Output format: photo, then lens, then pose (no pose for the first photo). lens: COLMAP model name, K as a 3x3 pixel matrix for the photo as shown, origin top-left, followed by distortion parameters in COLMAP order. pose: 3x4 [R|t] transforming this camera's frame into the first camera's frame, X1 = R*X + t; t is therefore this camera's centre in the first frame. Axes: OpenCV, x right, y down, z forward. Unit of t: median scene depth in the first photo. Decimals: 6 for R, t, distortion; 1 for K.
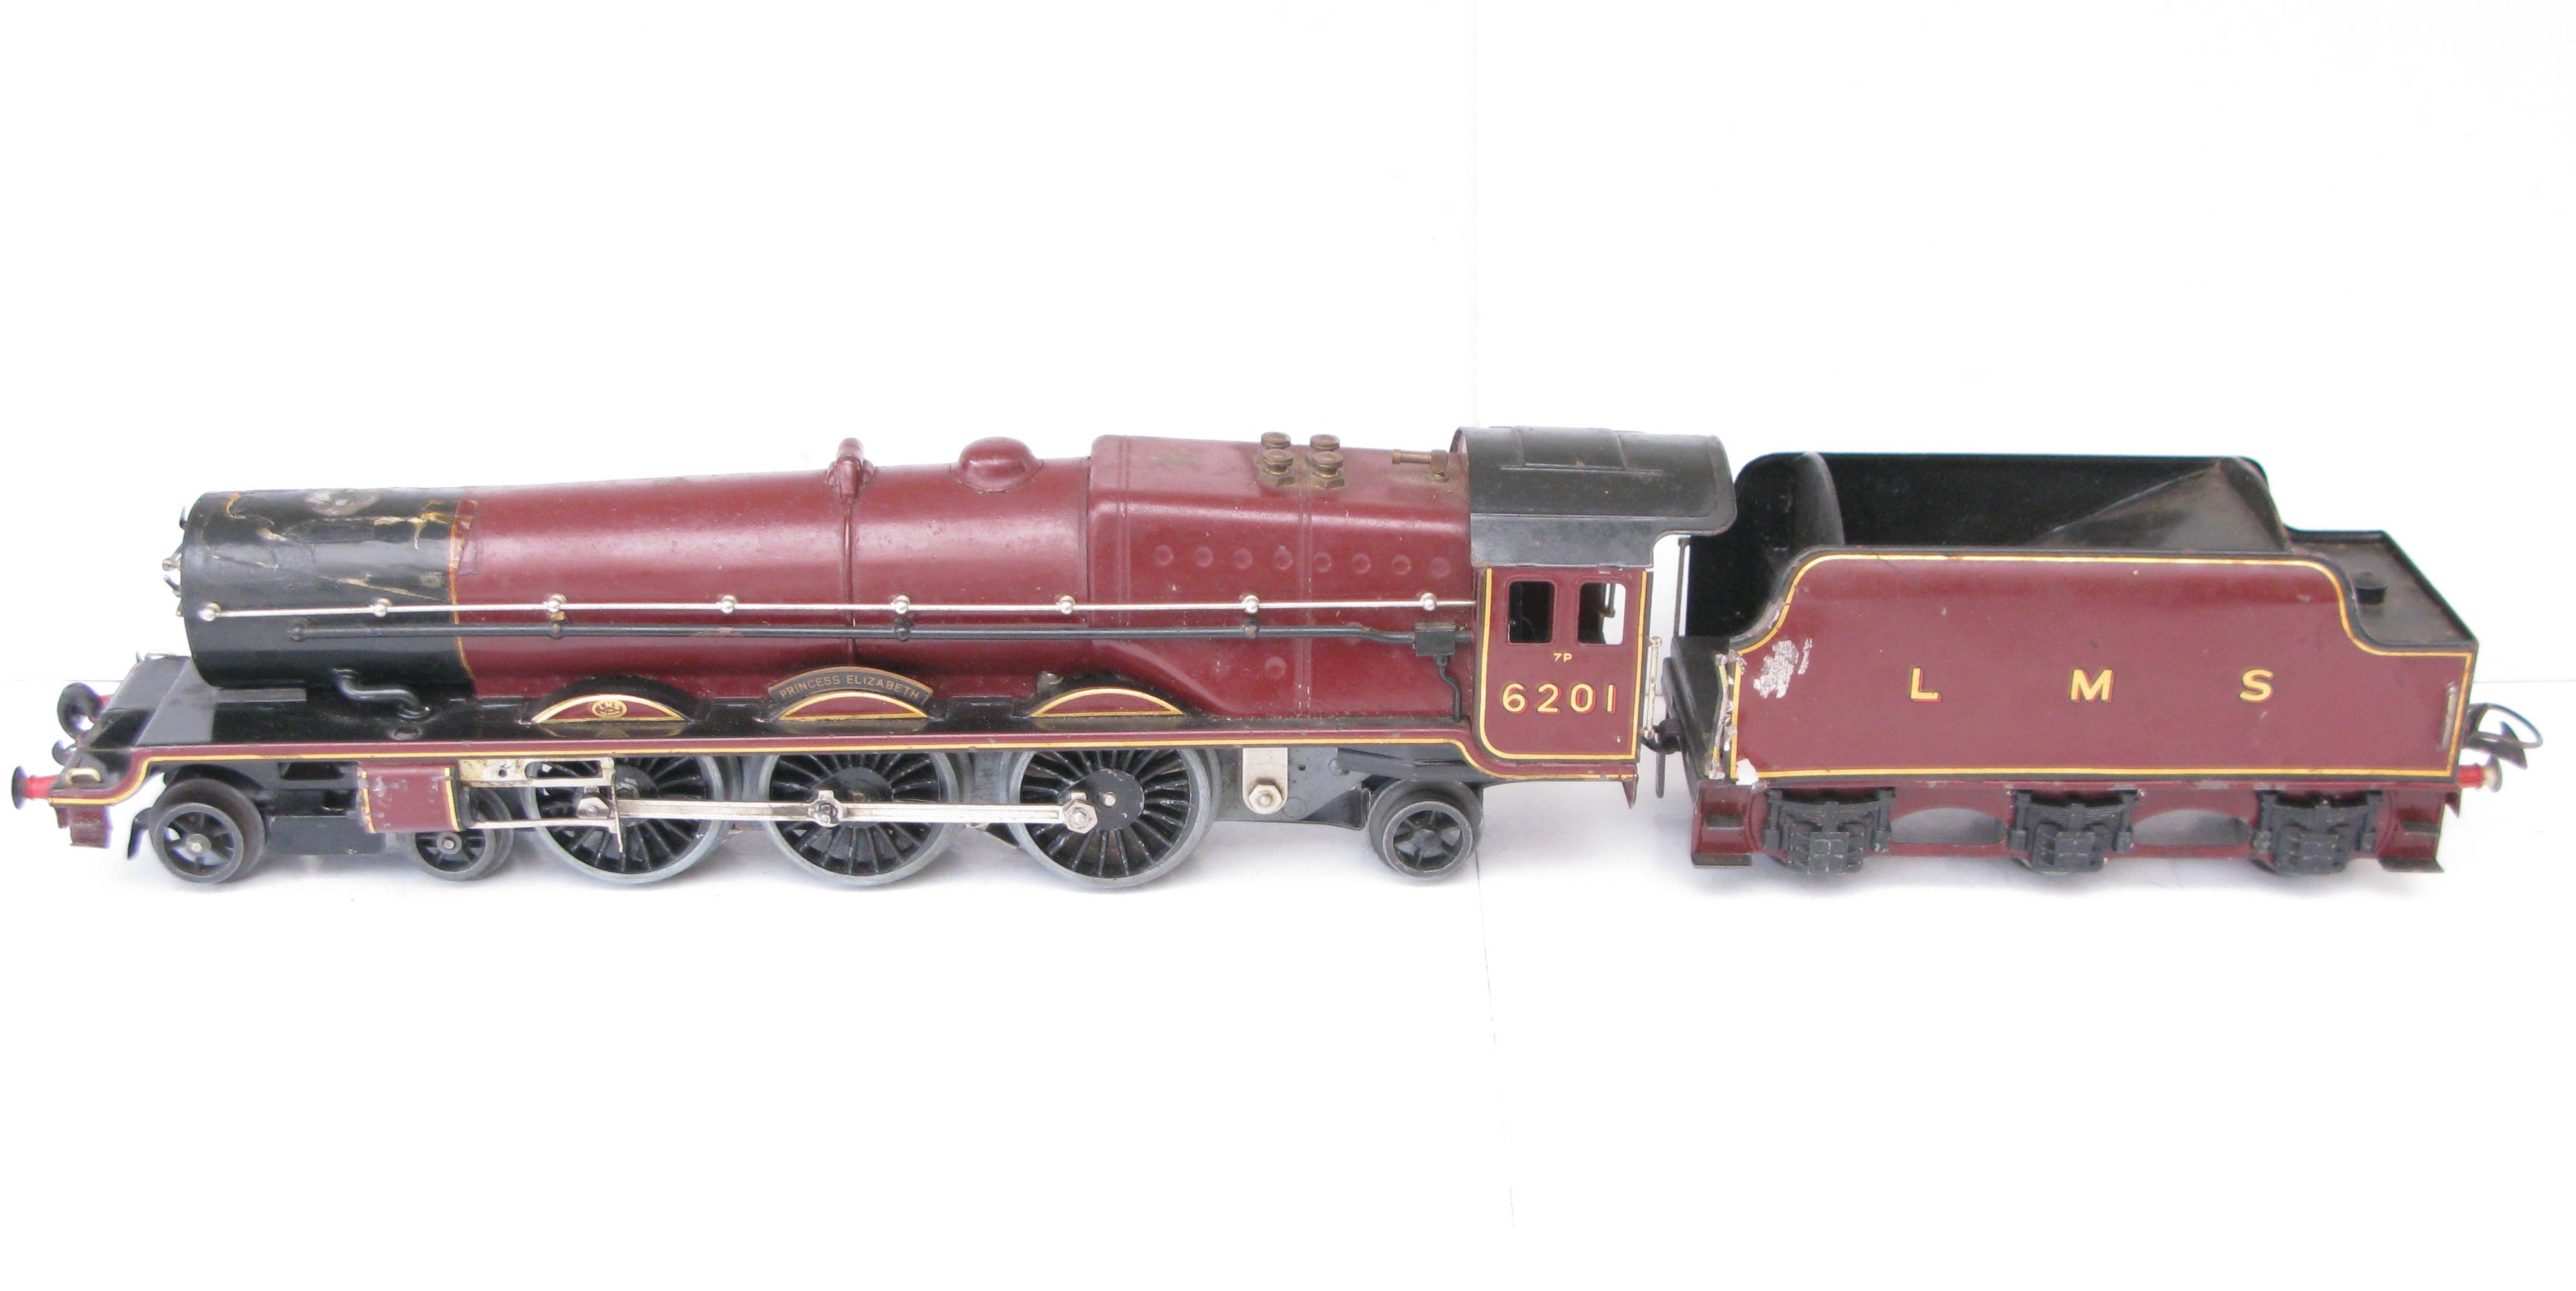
lens RADIAL K [[3652.6, 0, 1323.9], [0, 3652.6, 649.1], [0, 0, 1]] dist [-0.026634, -0.018095]
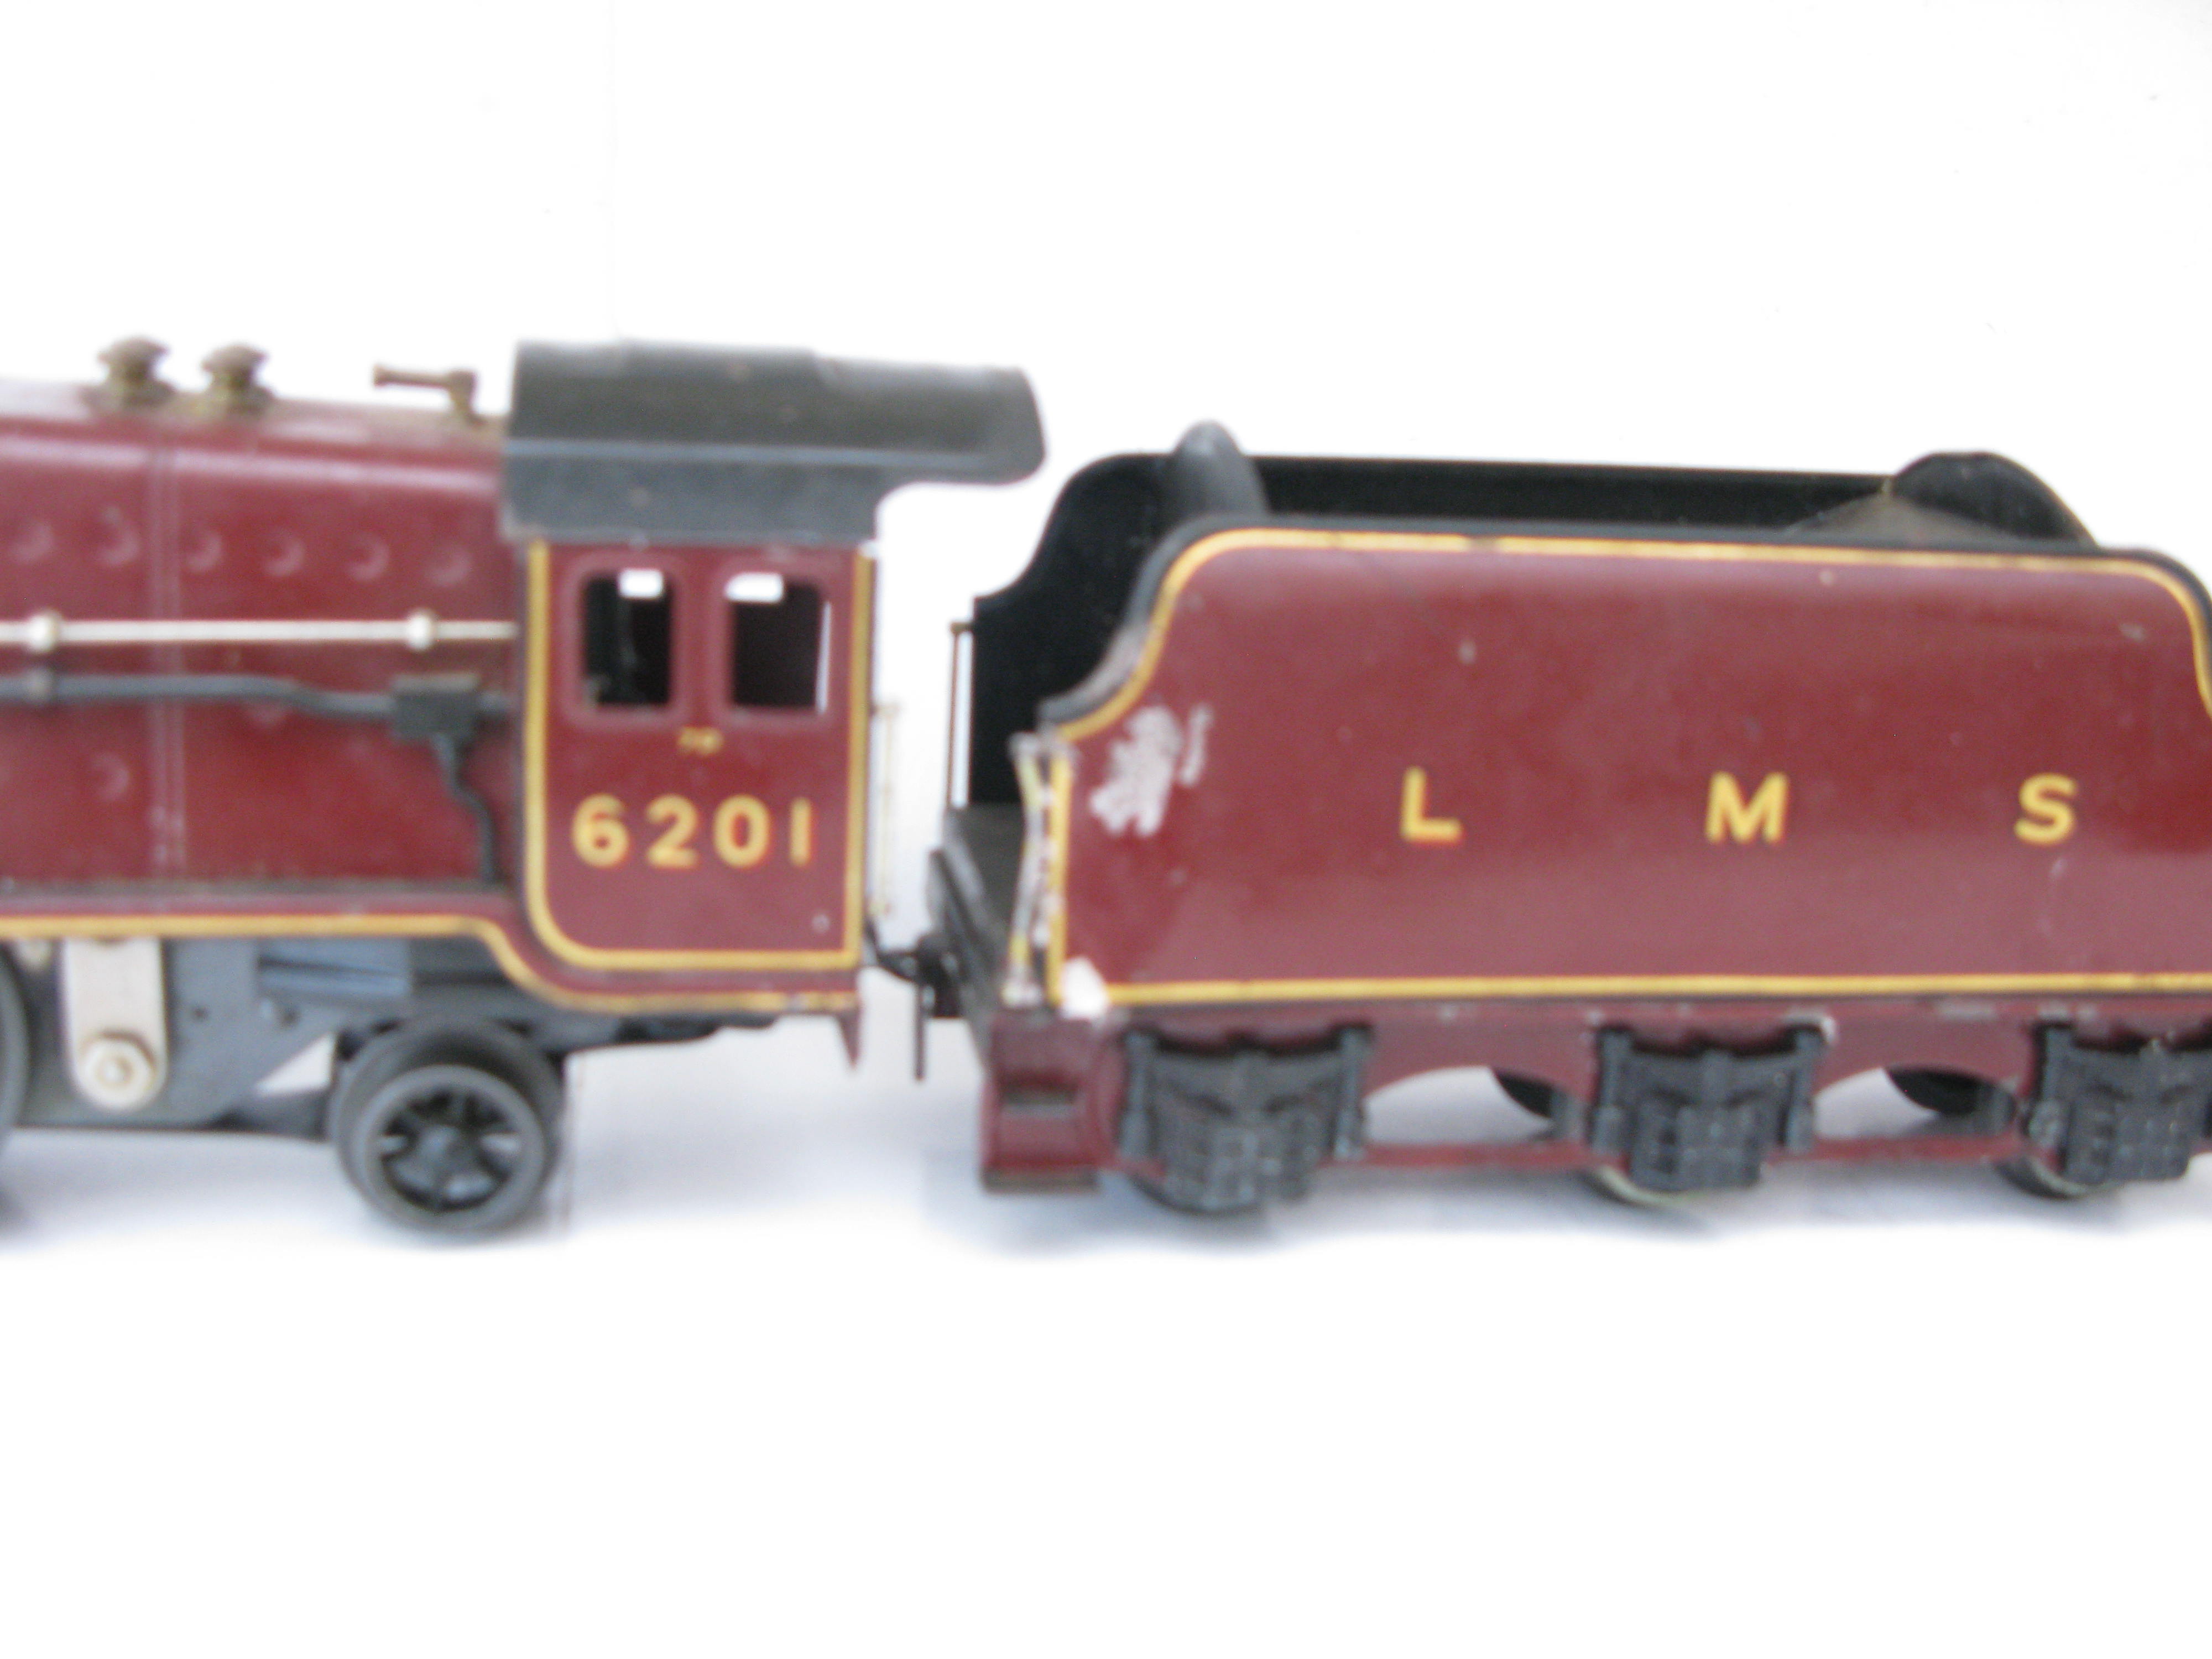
lens RADIAL K [[2864.0, 0, 1104.1], [0, 2864.0, 890.4], [0, 0, 1]] dist [-0.152491, 0.147748]
pose [[0.991811, -0.006235, 0.127559, 0.069537], [0.024578, 0.989456, -0.142735, 0.076073], [-0.125324, 0.144701, 0.981507, 0.619968]]
